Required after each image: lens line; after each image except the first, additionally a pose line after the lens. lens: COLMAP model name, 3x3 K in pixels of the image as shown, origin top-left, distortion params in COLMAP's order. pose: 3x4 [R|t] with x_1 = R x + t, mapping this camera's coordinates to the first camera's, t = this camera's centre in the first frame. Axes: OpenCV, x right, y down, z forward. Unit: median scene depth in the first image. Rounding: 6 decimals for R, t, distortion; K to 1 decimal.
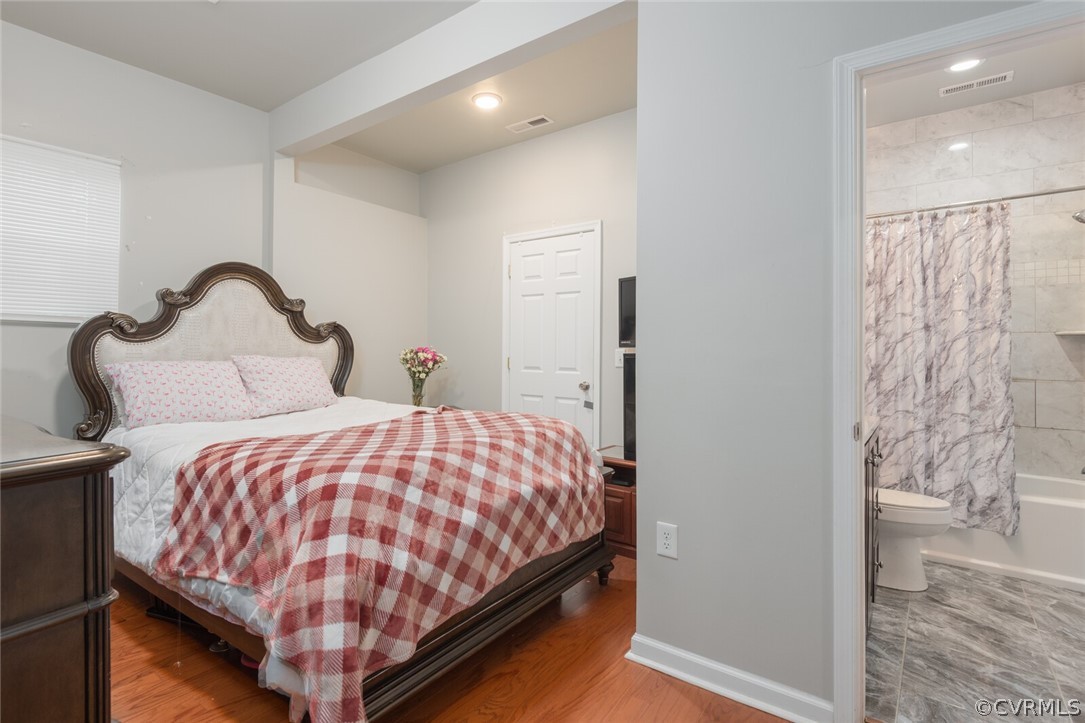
lens RADIAL K [[507.2, 0, 543.9], [0, 507.2, 353.5], [0, 0, 1]] dist [0.014618, -0.007623]
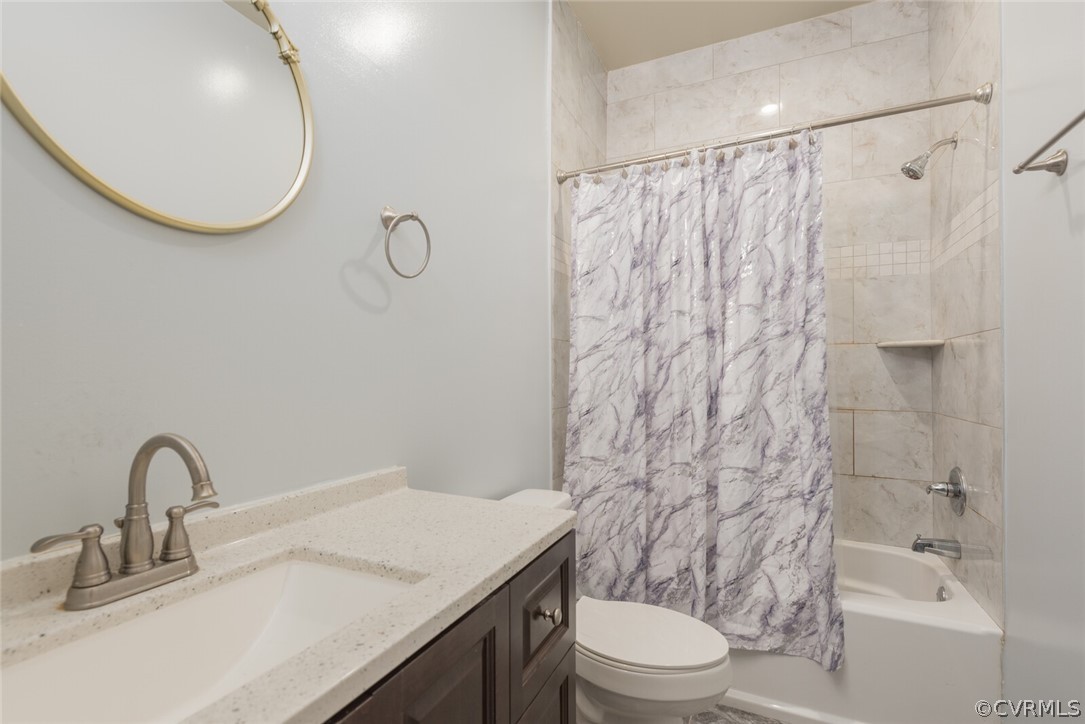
lens RADIAL K [[507.2, 0, 538.6], [0, 507.2, 364.9], [0, 0, 1]] dist [0.014618, -0.007623]
pose [[0.976328, 0.001273, 0.216293, 0.390862], [-0.000485, 0.999993, -0.003699, -0.008881], [-0.216296, 0.003507, 0.976321, 0.413312]]
